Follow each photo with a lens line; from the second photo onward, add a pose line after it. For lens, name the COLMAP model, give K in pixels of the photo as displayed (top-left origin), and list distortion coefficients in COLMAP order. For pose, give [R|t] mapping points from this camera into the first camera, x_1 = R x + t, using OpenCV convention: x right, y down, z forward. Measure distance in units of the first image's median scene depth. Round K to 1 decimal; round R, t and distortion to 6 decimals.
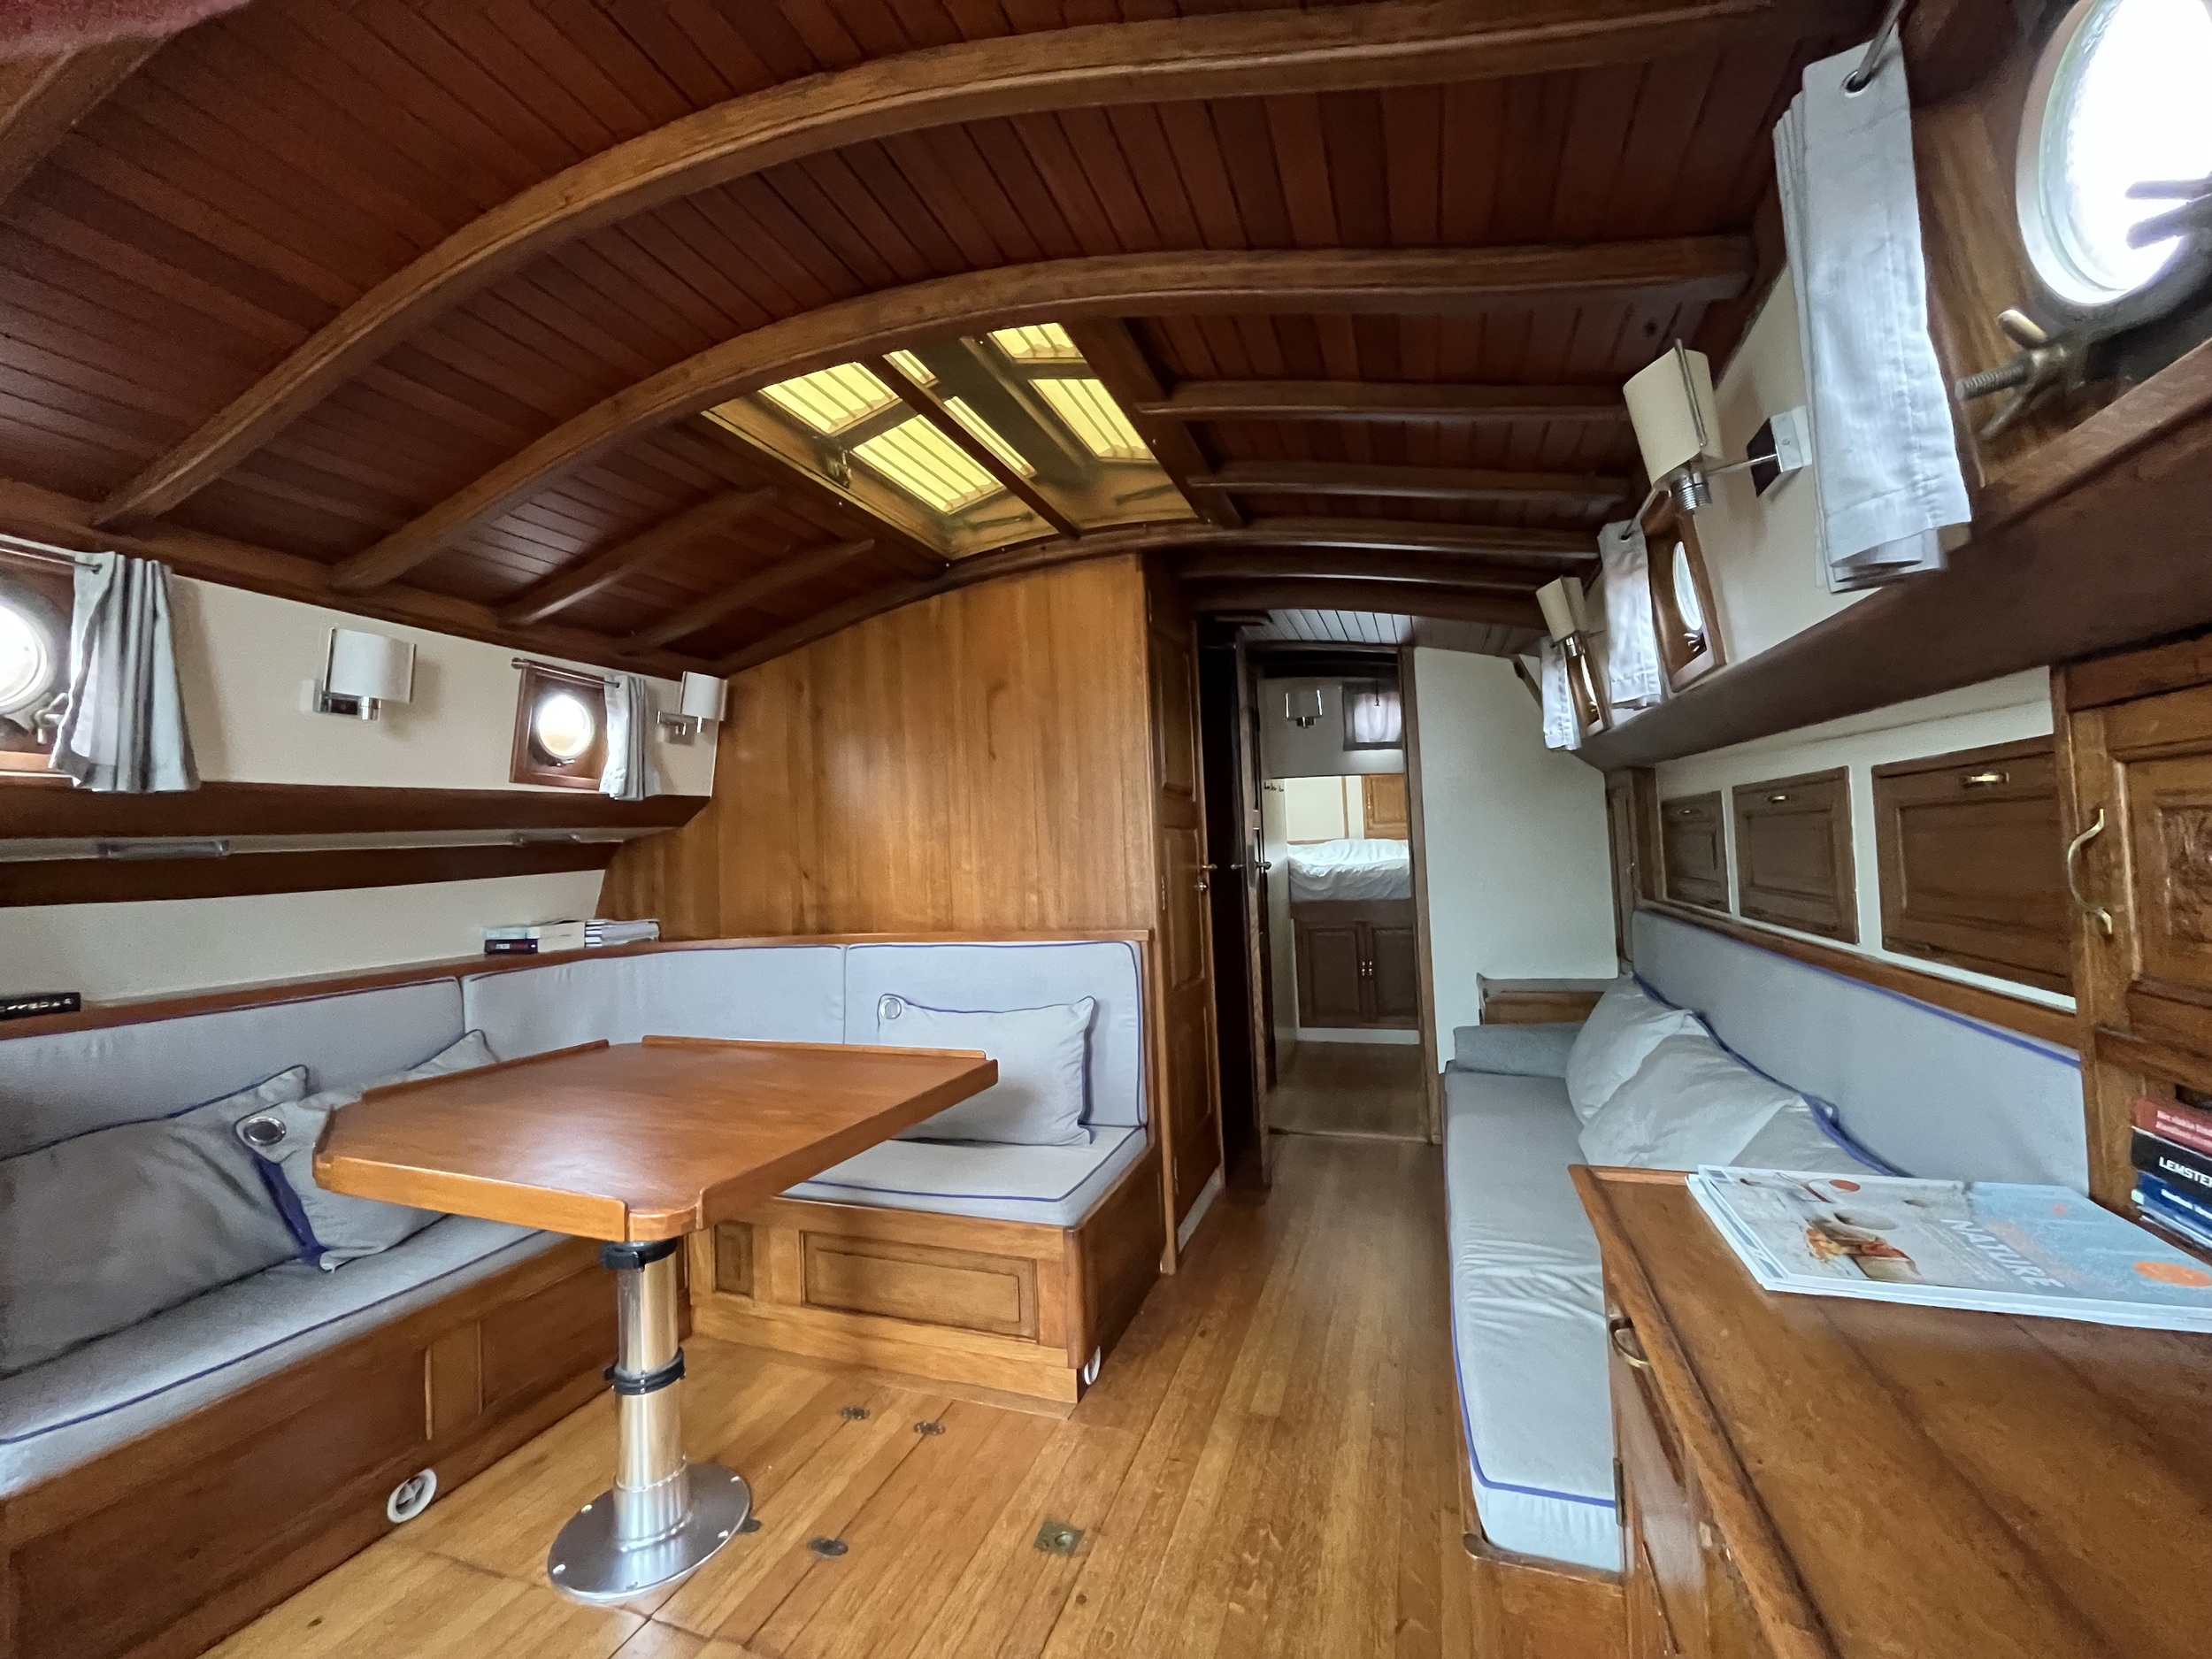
lens RADIAL K [[896.4, 0, 1101.6], [0, 896.4, 821.7], [0, 0, 1]] dist [-0.005861, 0.000308]
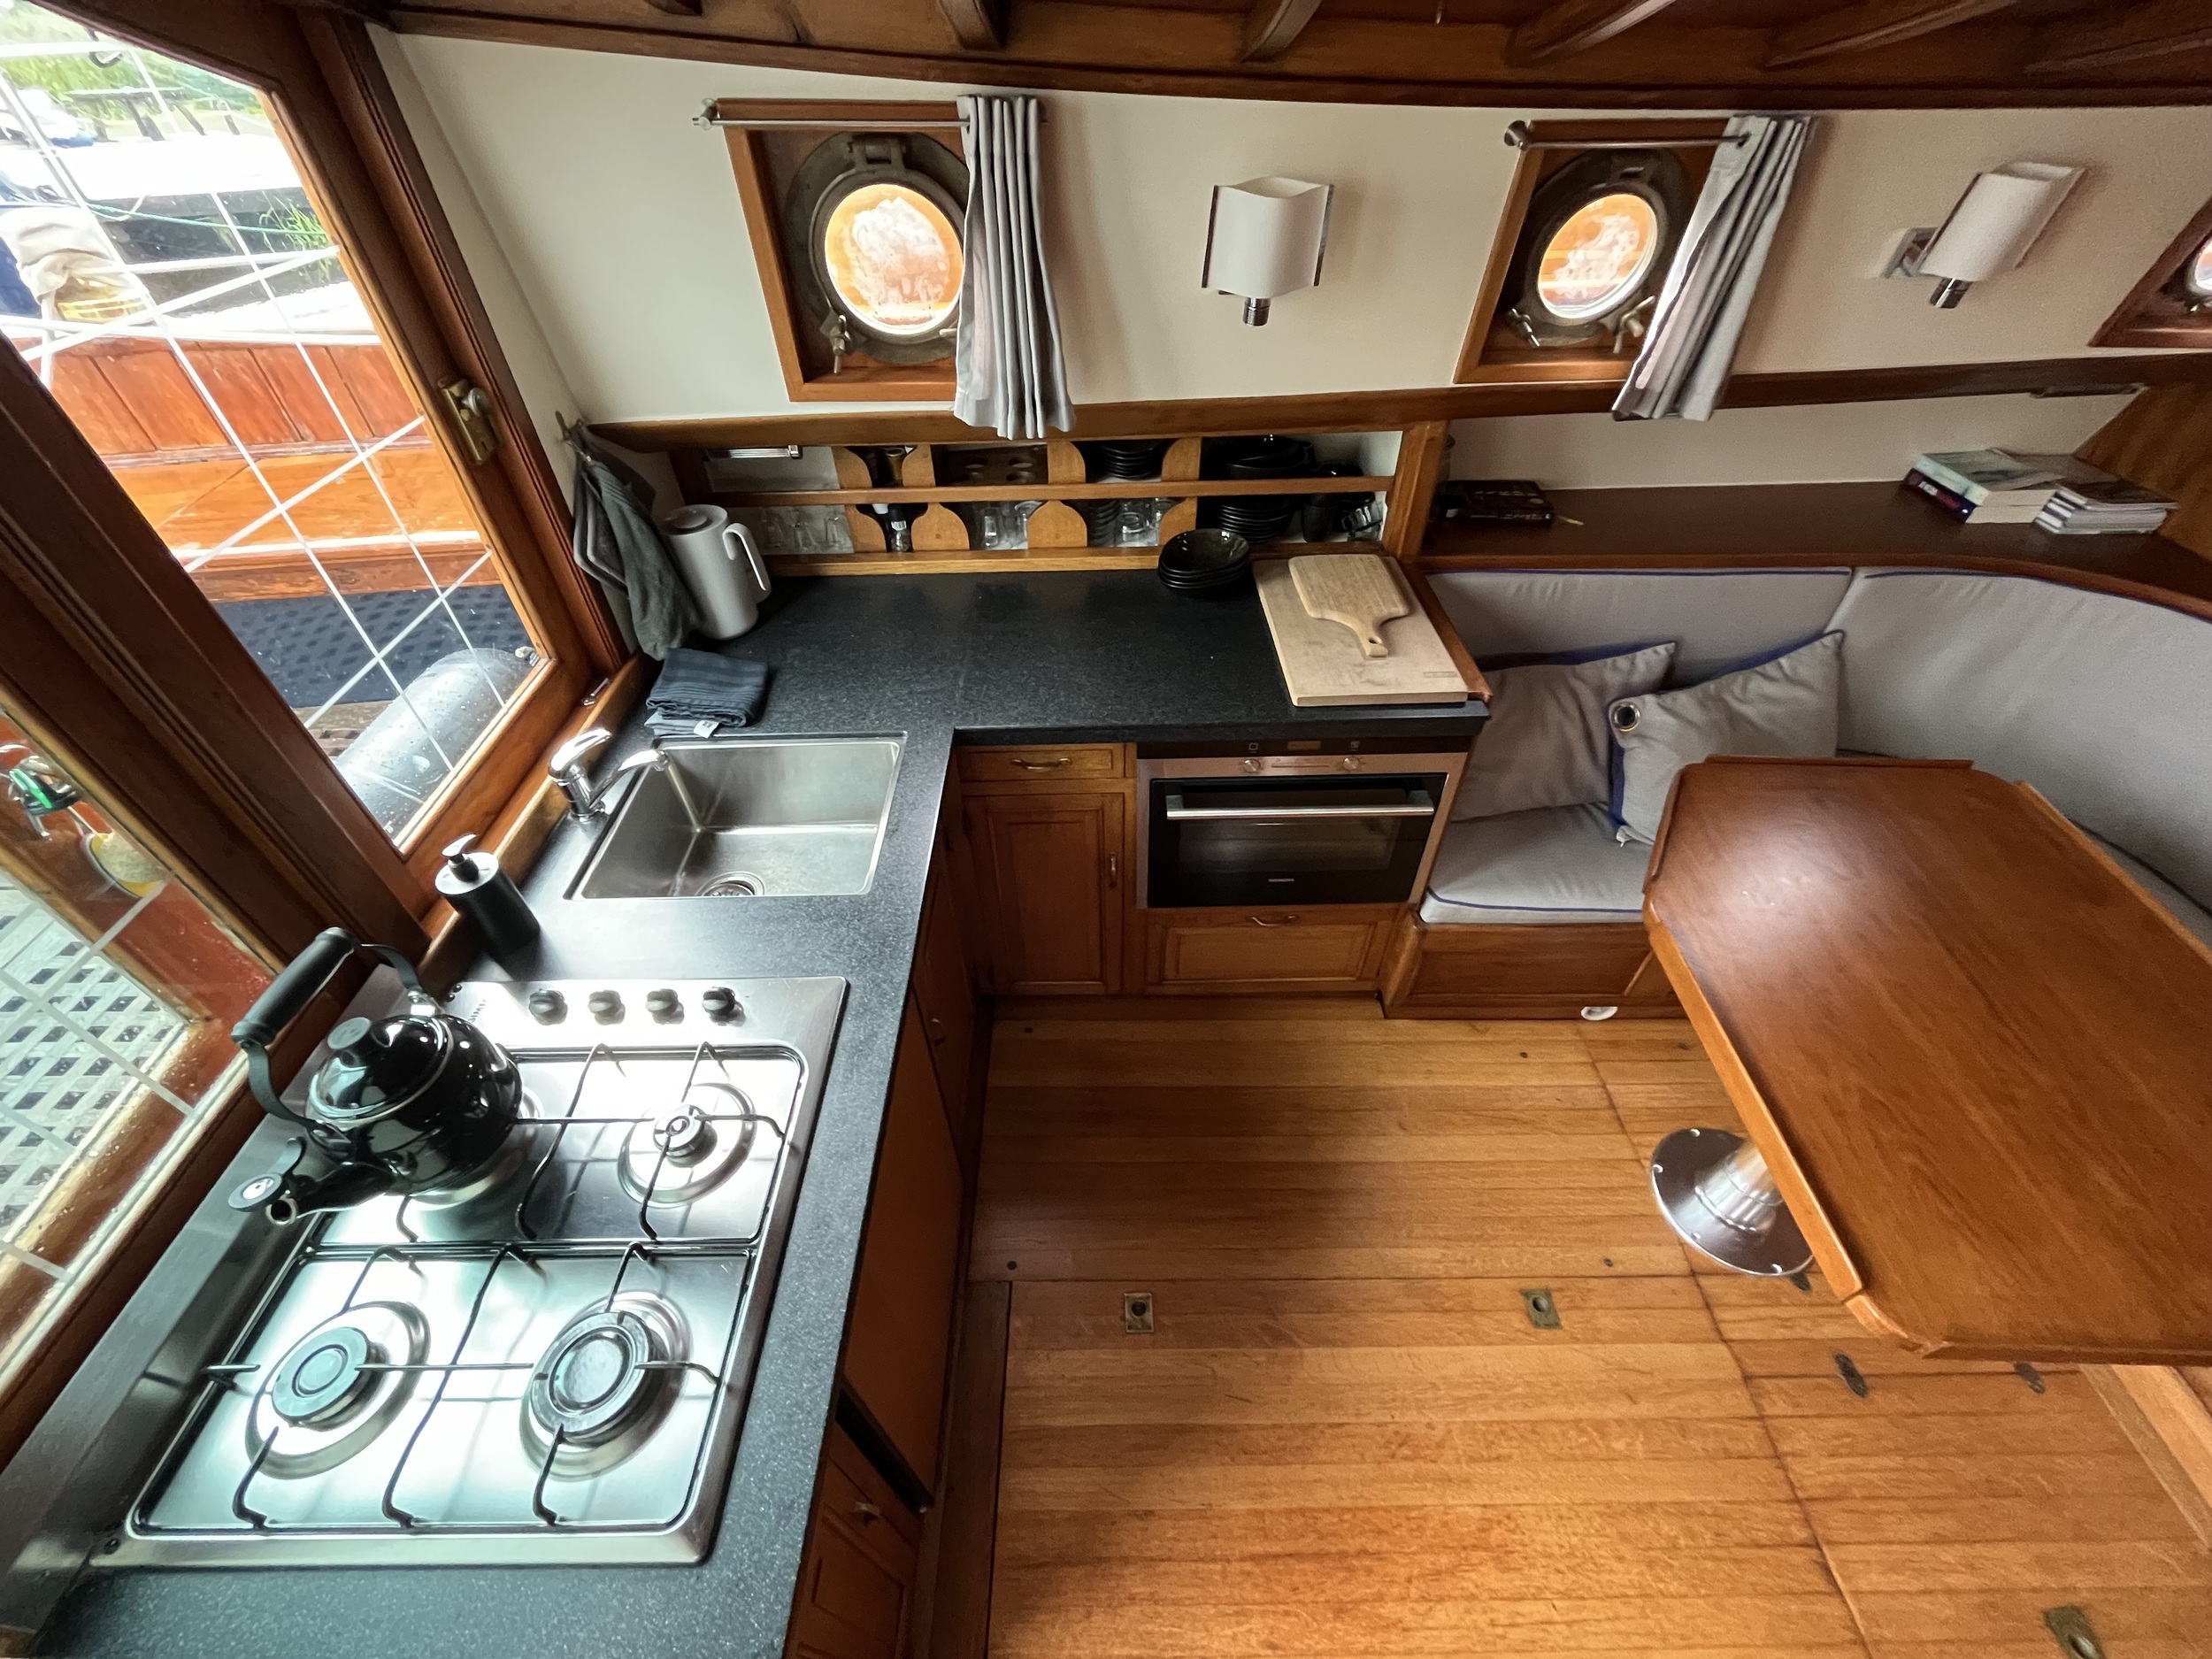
lens RADIAL K [[896.4, 0, 1099.2], [0, 896.4, 825.8], [0, 0, 1]] dist [-0.005861, 0.000308]
pose [[0.344188, 0.671850, -0.655859, -0.309678], [0.029705, 0.690398, 0.722820, -0.404112], [0.938431, -0.268268, 0.217669, 0.066612]]
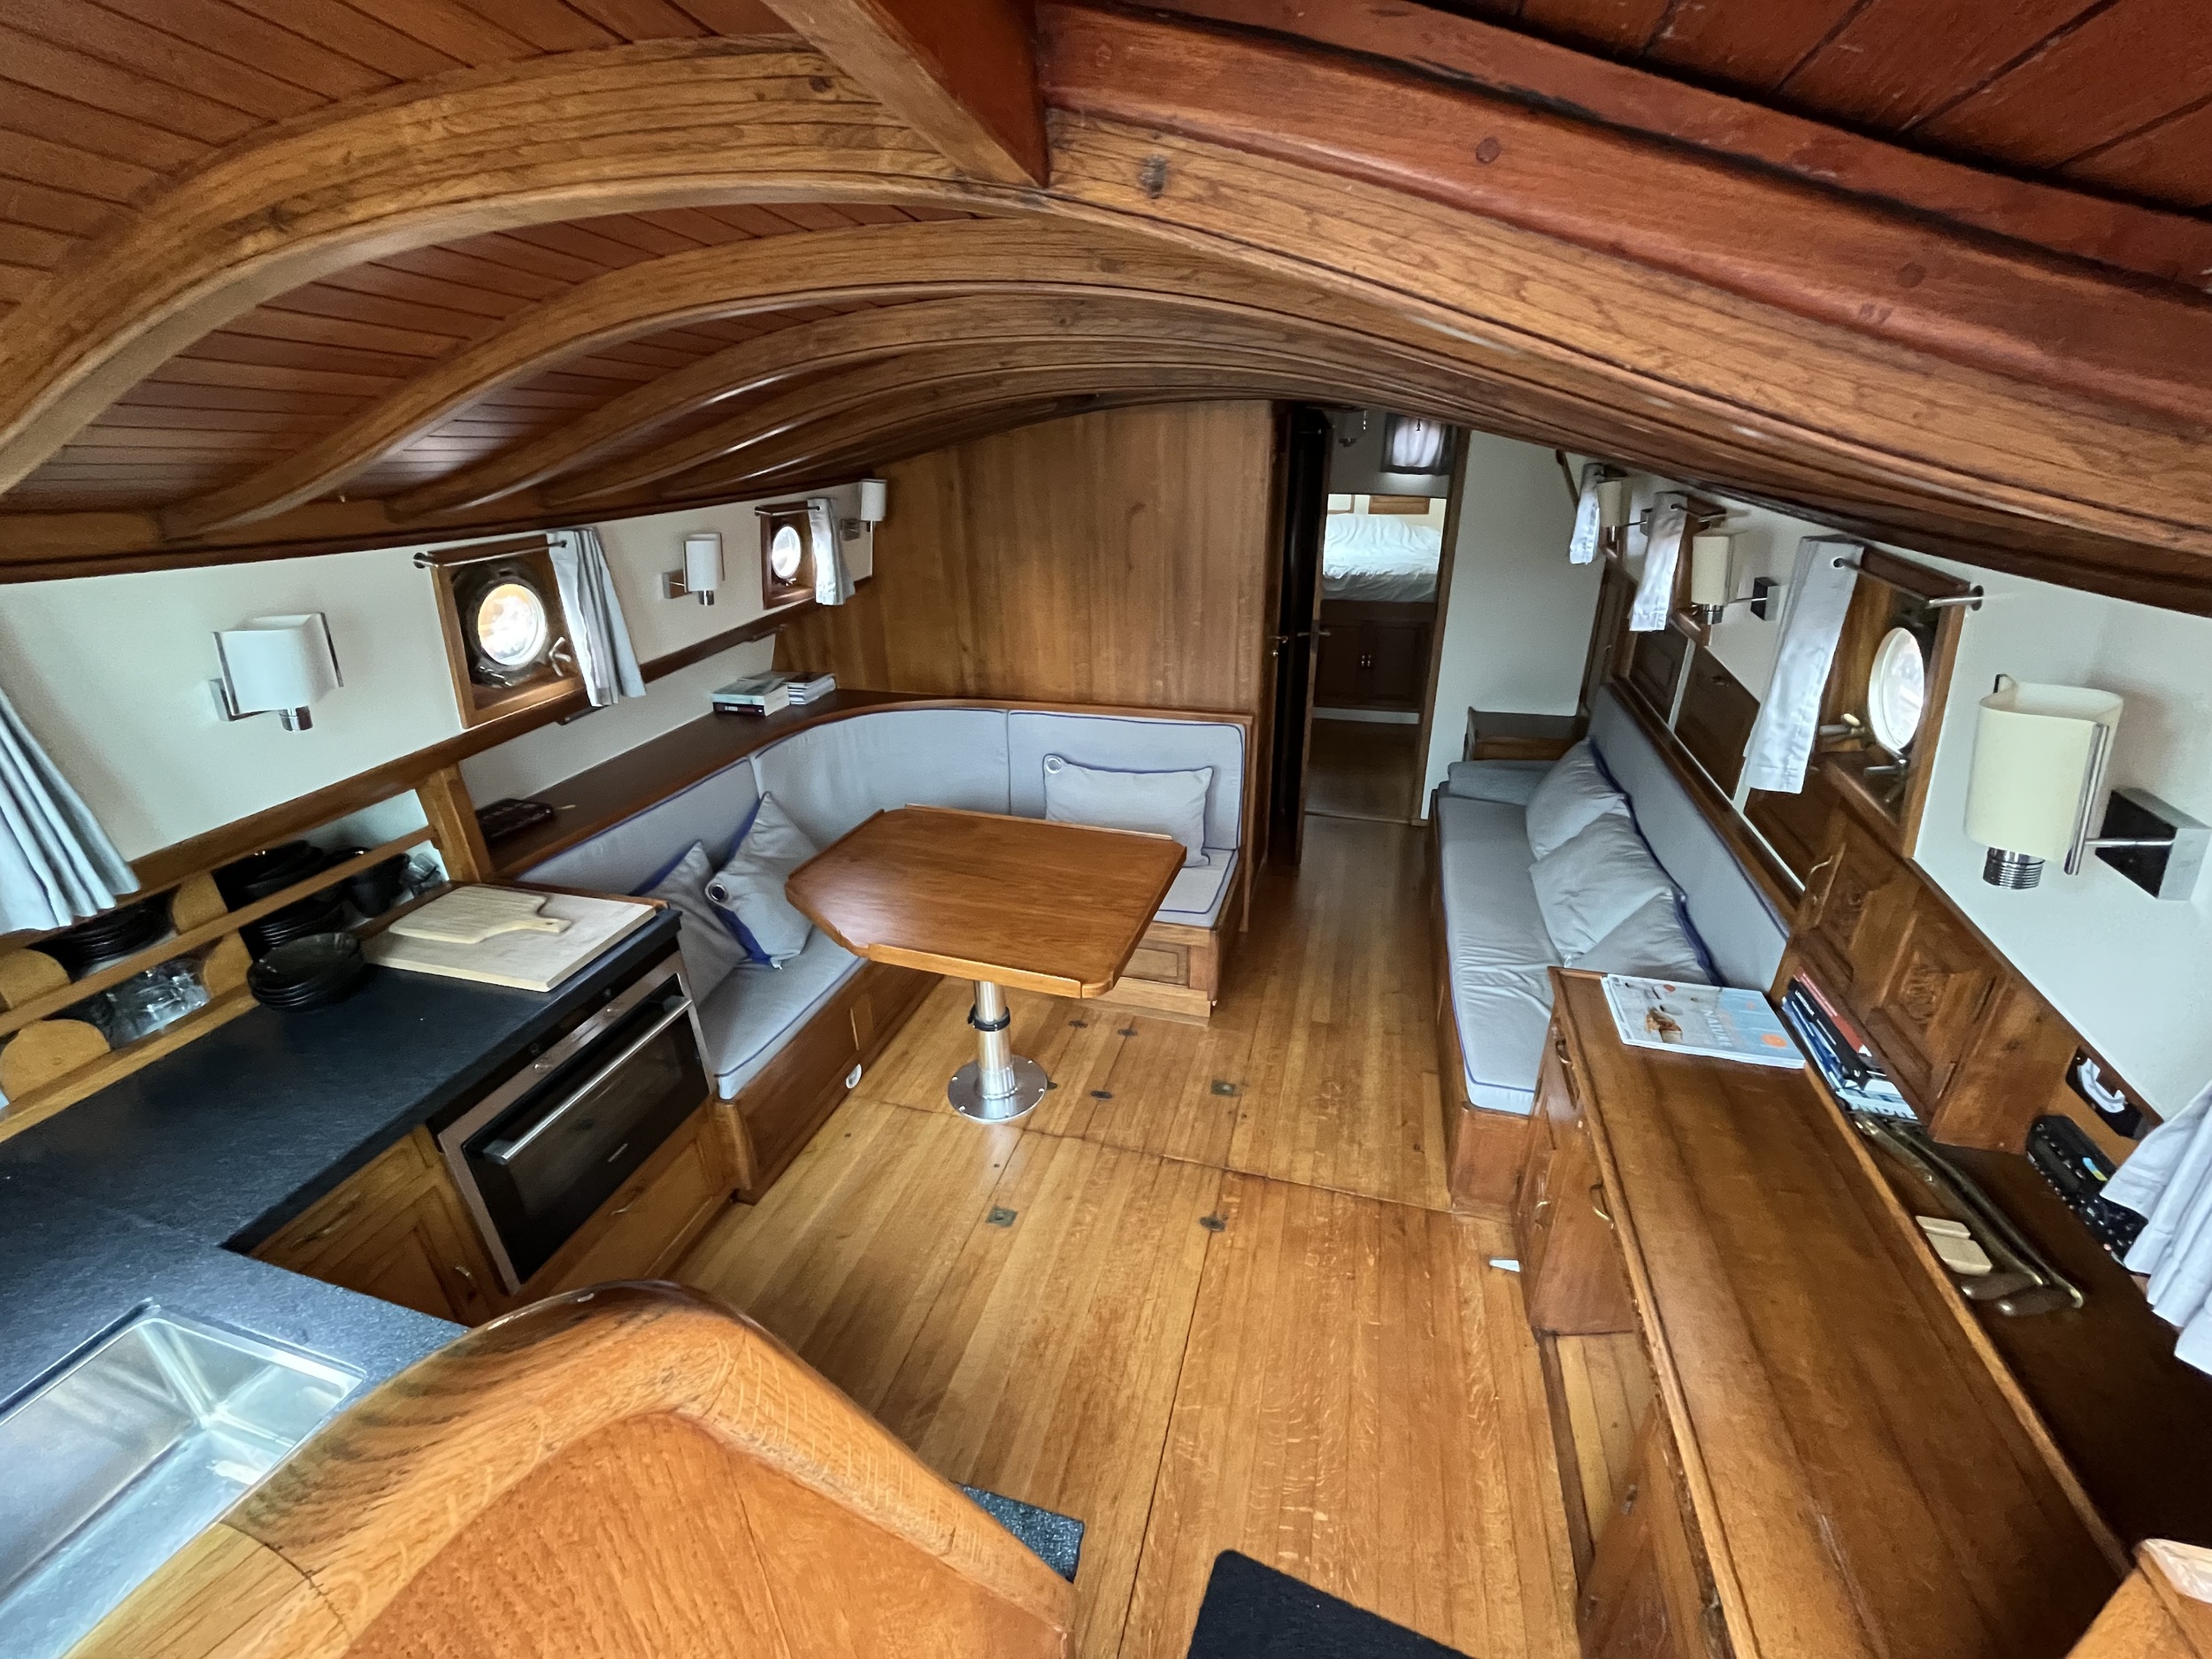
lens RADIAL K [[896.4, 0, 1105.5], [0, 896.4, 823.1], [0, 0, 1]] dist [-0.005861, 0.000308]
pose [[0.997868, -0.004060, 0.065145, -0.359453], [-0.025075, 0.897634, 0.440028, -0.451807], [-0.060263, -0.440723, 0.895618, -0.369828]]
